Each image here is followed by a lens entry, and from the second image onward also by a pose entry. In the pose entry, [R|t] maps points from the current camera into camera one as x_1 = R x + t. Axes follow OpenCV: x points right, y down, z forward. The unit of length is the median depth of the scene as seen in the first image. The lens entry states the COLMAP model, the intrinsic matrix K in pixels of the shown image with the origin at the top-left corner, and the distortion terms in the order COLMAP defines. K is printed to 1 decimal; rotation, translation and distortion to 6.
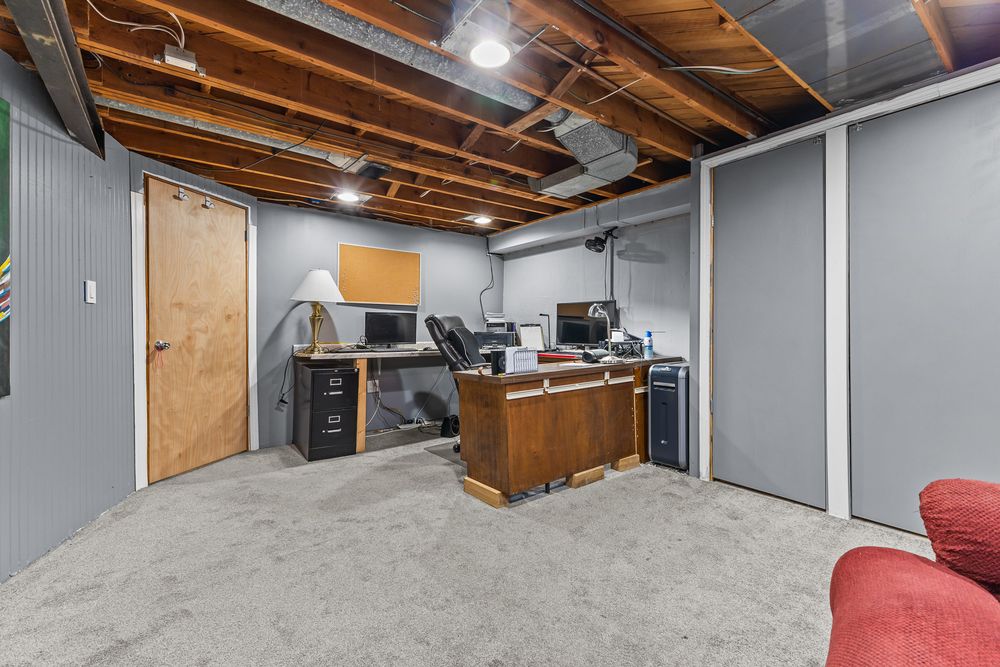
lens RADIAL K [[434.3, 0, 497.5], [0, 434.3, 328.1], [0, 0, 1]] dist [0.005652, -0.000366]
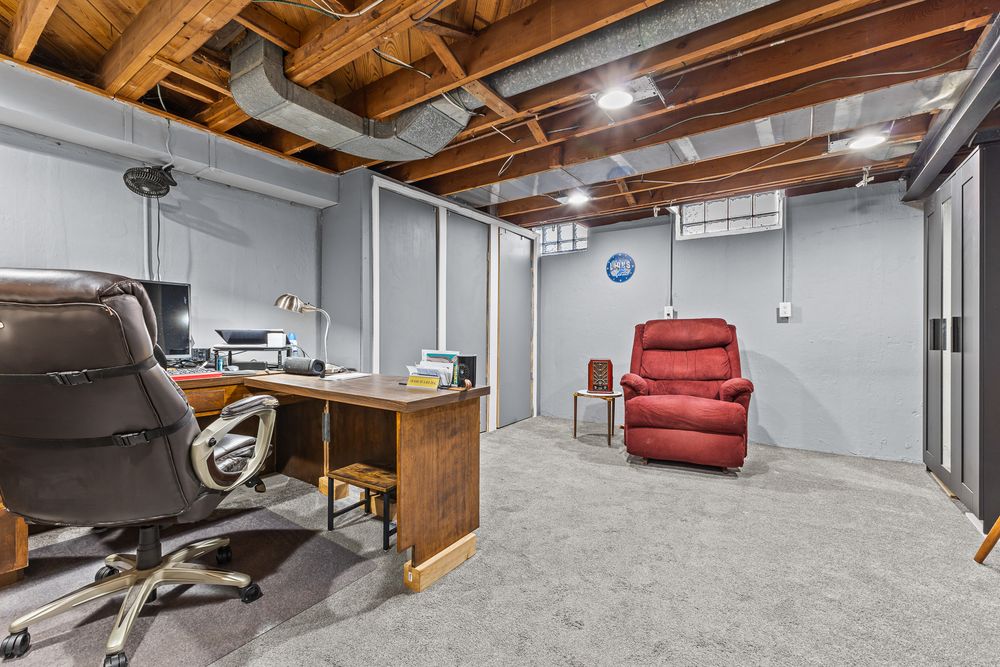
lens RADIAL K [[434.3, 0, 496.5], [0, 434.3, 339.3], [0, 0, 1]] dist [0.005652, -0.000366]
pose [[-0.302659, -0.009857, 0.953048, -0.728437], [-0.005981, 0.999946, 0.008442, 0.015153], [-0.953080, -0.003145, -0.302702, 1.145333]]
